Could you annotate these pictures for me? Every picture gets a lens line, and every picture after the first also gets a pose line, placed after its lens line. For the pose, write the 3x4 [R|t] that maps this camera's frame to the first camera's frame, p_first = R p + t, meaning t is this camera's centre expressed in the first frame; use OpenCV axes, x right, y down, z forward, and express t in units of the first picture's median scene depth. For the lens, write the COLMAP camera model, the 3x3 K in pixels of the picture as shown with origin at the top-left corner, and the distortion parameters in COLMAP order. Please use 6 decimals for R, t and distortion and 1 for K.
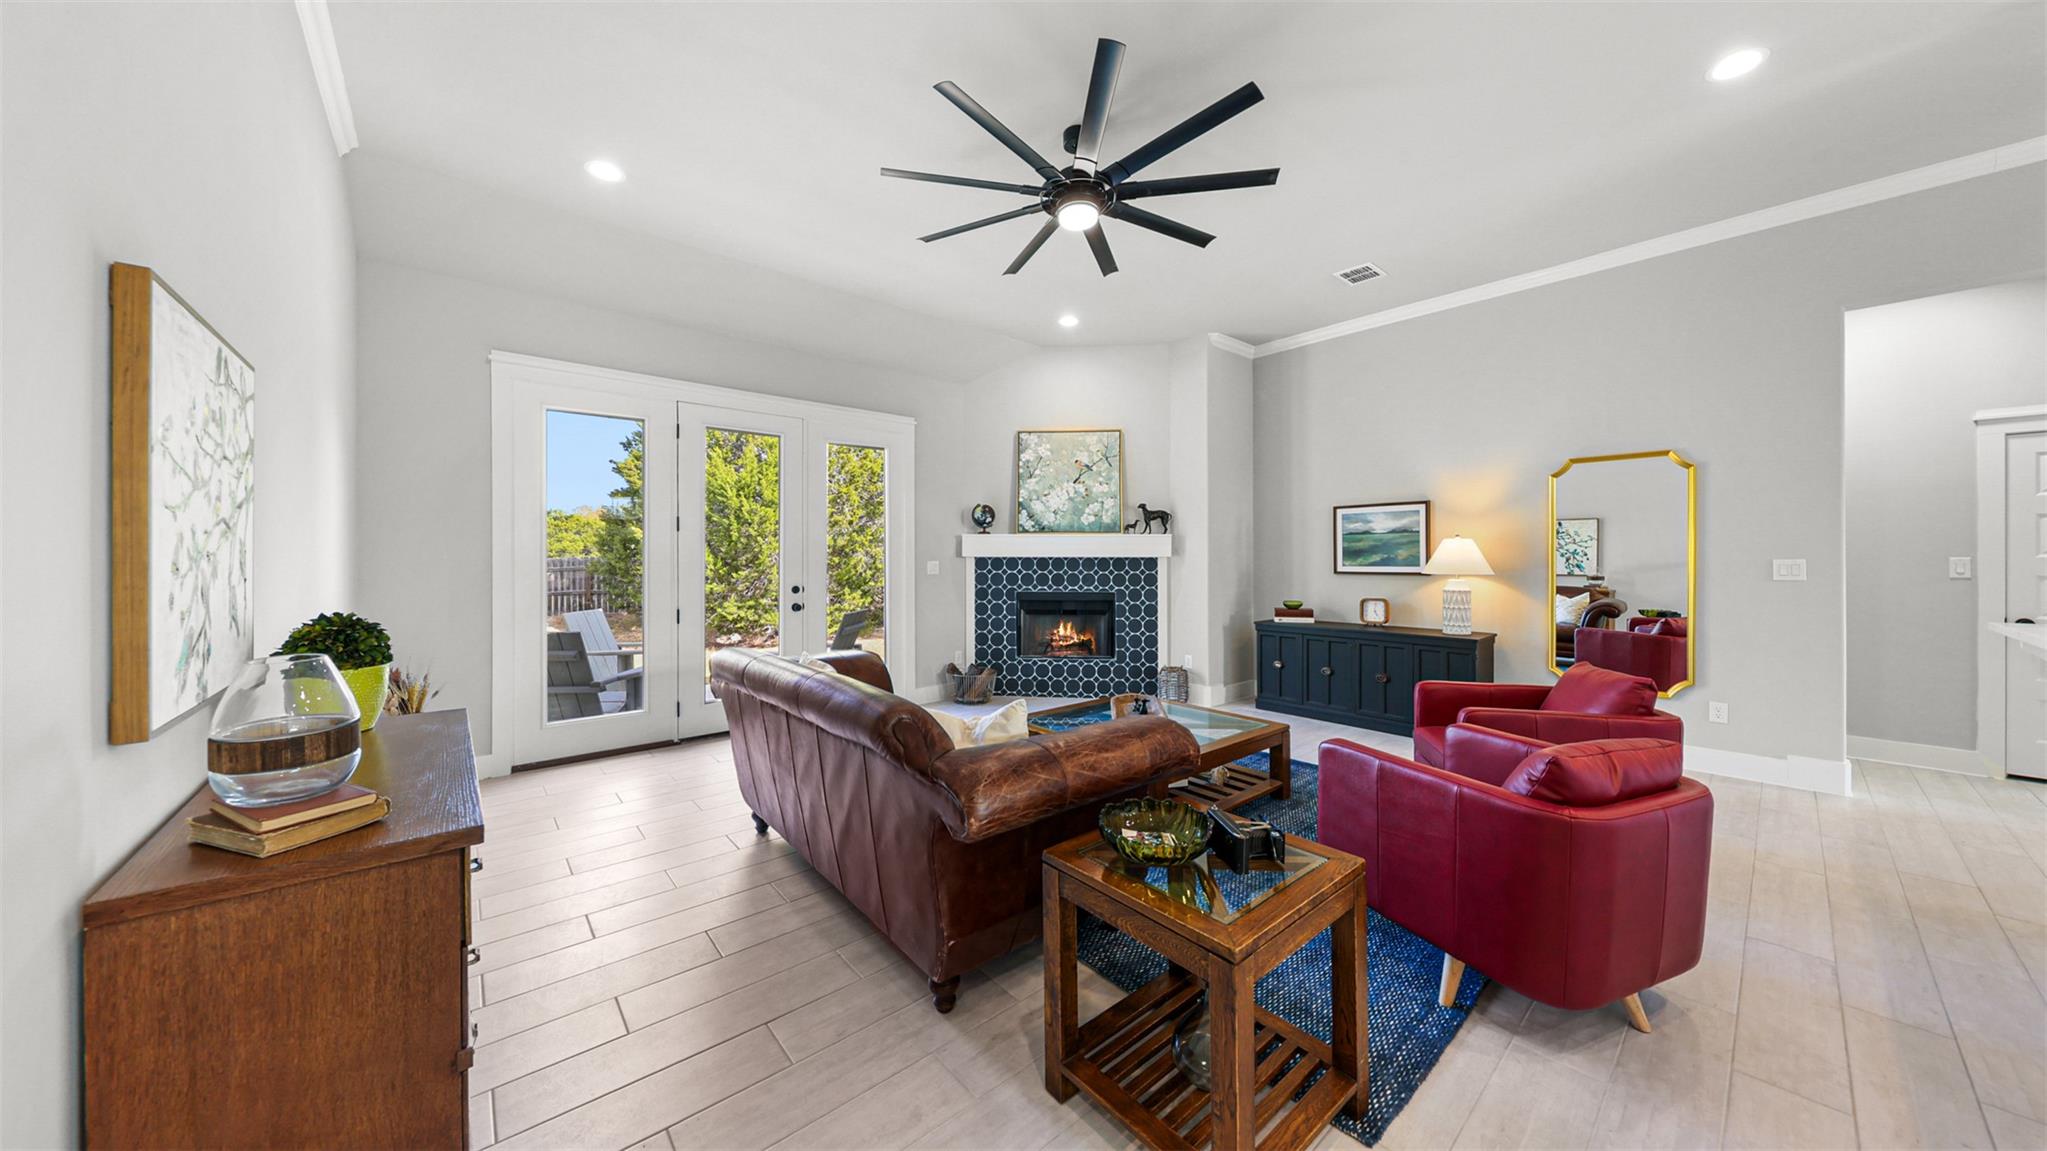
lens RADIAL K [[653.7, 0, 1028.7], [0, 653.7, 565.3], [0, 0, 1]] dist [0.001398, -0.005904]
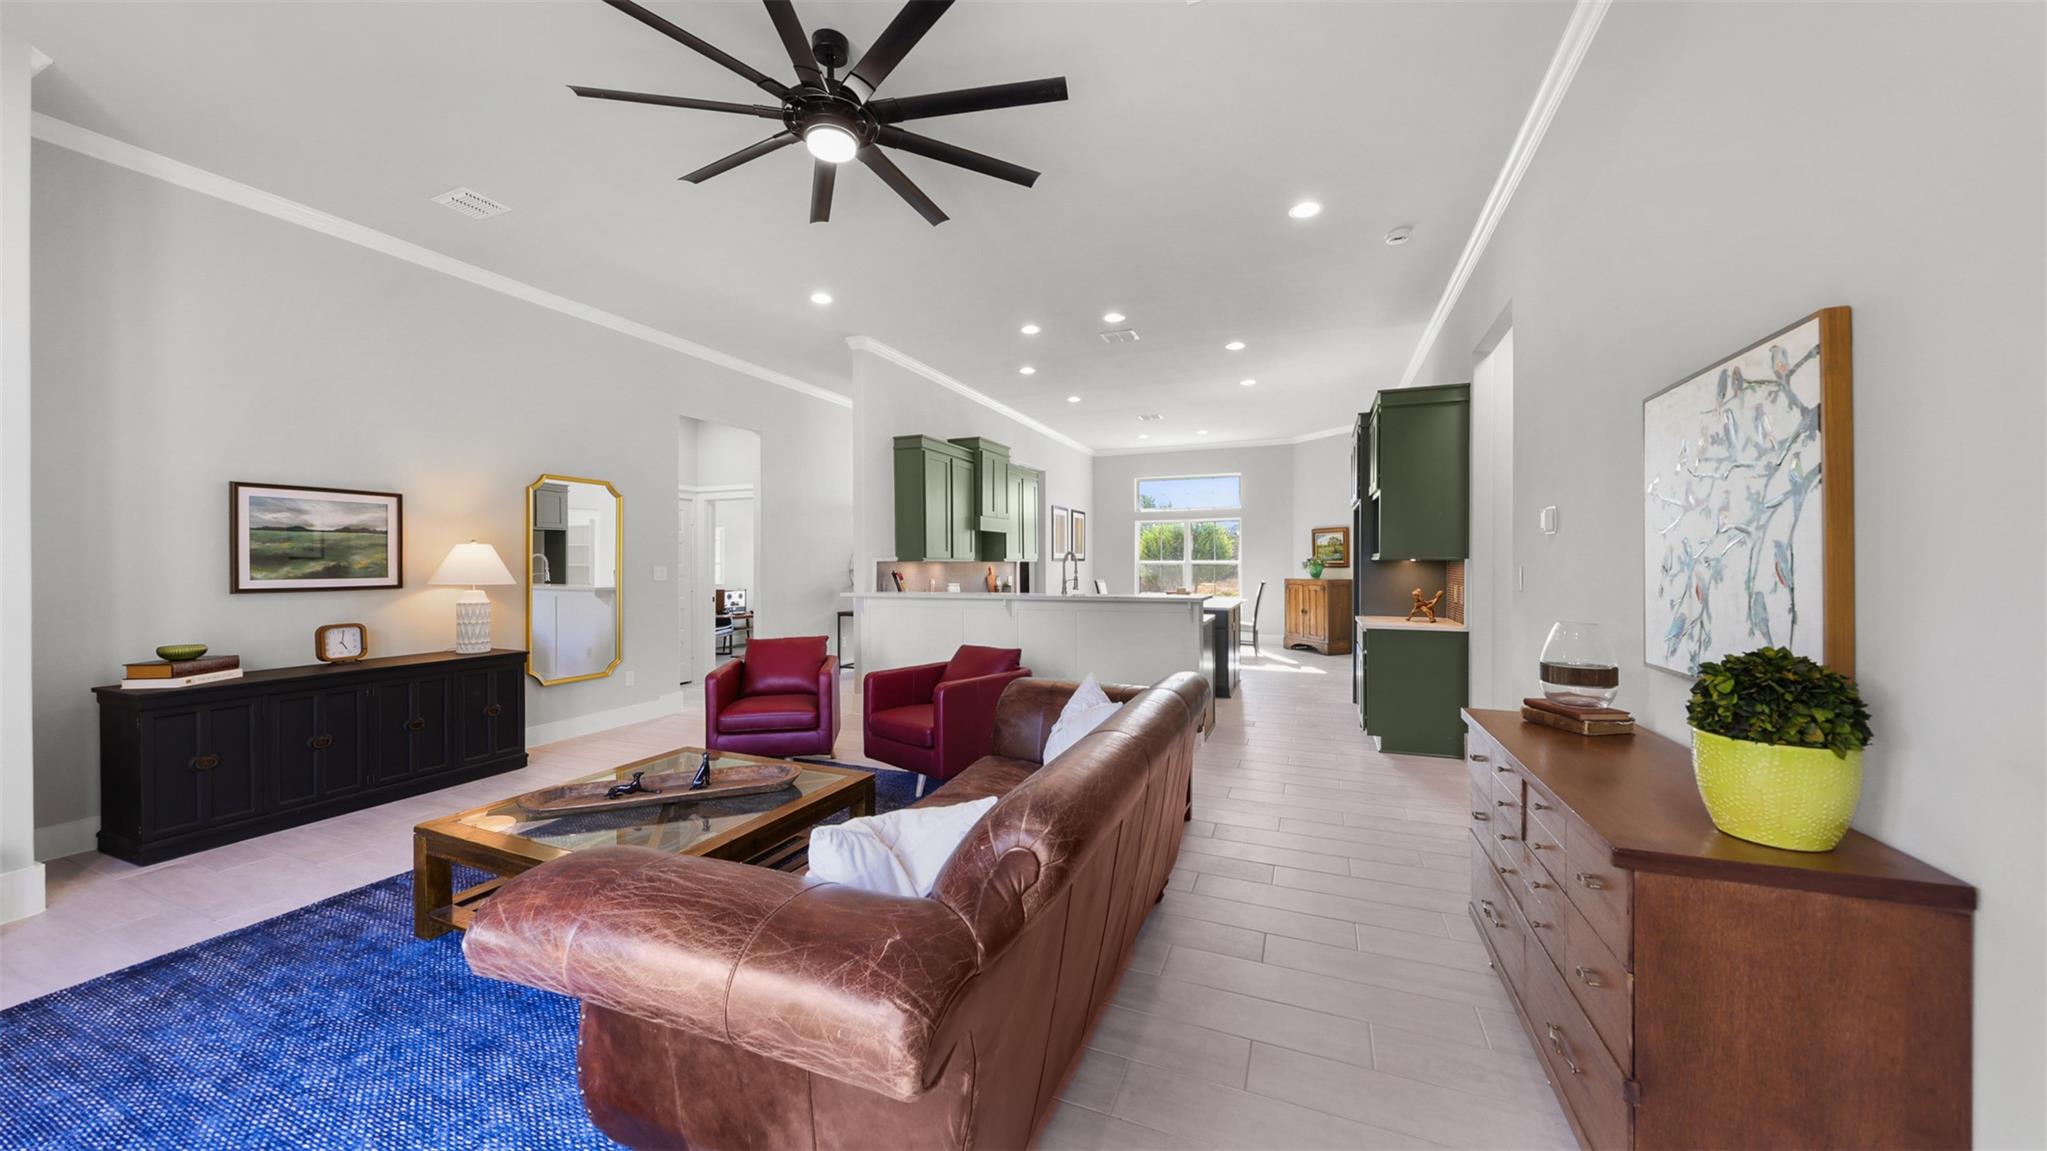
lens RADIAL K [[692.7, 0, 1026.9], [0, 692.7, 571.3], [0, 0, 1]] dist [-0.000176, -0.000033]
pose [[-0.450662, -0.006602, 0.892670, -0.428508], [0.012261, 0.999833, 0.013584, -0.006610], [-0.892610, 0.017067, -0.450506, 0.623945]]
